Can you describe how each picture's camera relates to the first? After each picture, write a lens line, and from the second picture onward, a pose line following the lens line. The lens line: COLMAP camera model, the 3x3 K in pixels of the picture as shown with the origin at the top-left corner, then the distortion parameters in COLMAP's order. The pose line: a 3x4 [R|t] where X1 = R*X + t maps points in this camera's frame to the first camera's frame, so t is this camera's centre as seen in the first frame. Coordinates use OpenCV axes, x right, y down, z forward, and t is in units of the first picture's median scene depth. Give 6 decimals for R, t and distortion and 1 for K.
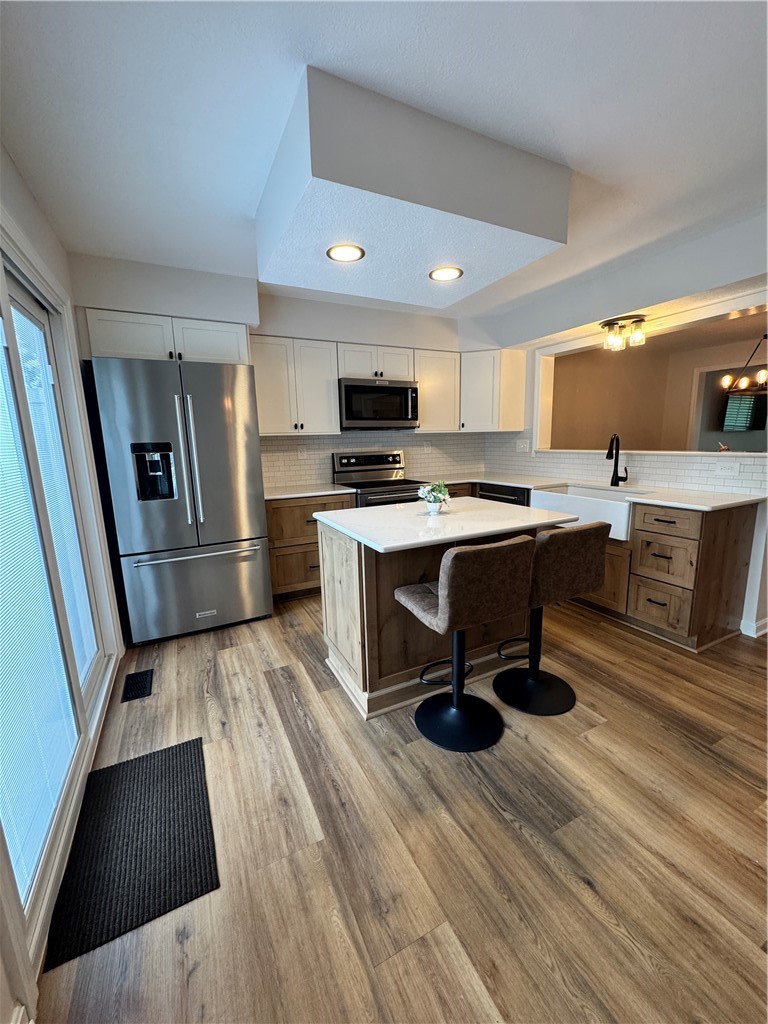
lens RADIAL K [[408.2, 0, 386.4], [0, 408.2, 512.8], [0, 0, 1]] dist [-0.006633, 0.000811]
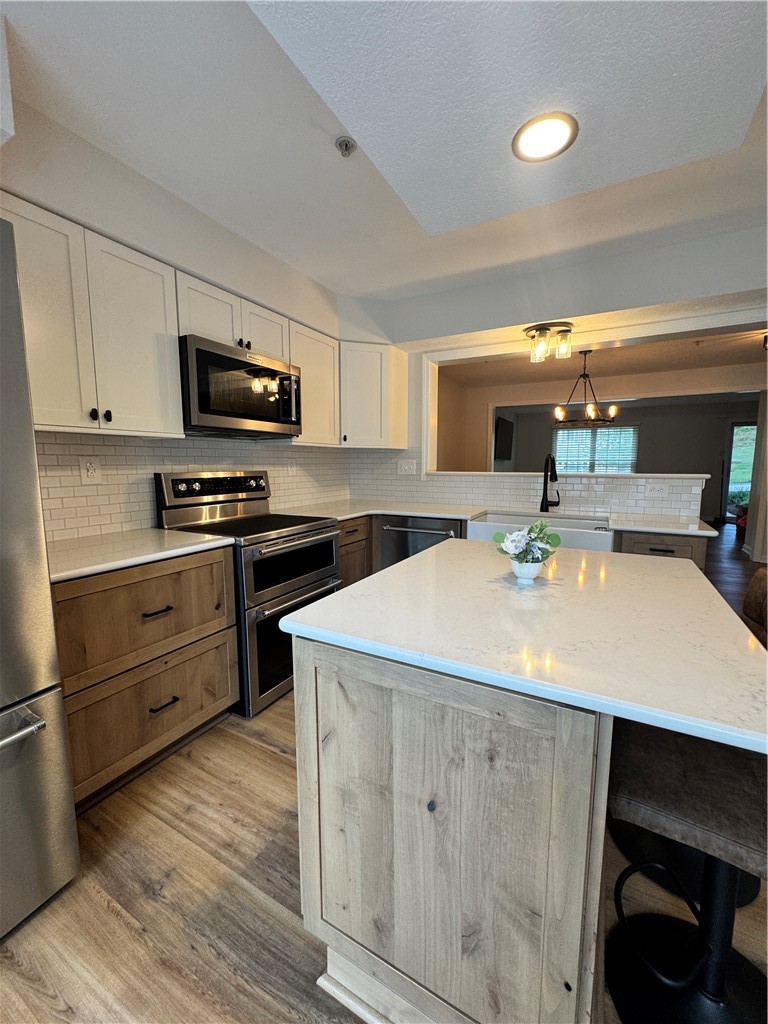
lens RADIAL K [[408.2, 0, 384.2], [0, 408.2, 512.3], [0, 0, 1]] dist [-0.006633, 0.000811]
pose [[0.823181, -0.044204, 0.566056, -0.203495], [0.081993, 0.995769, -0.041478, -0.049420], [-0.561828, 0.080556, 0.823322, 0.409153]]
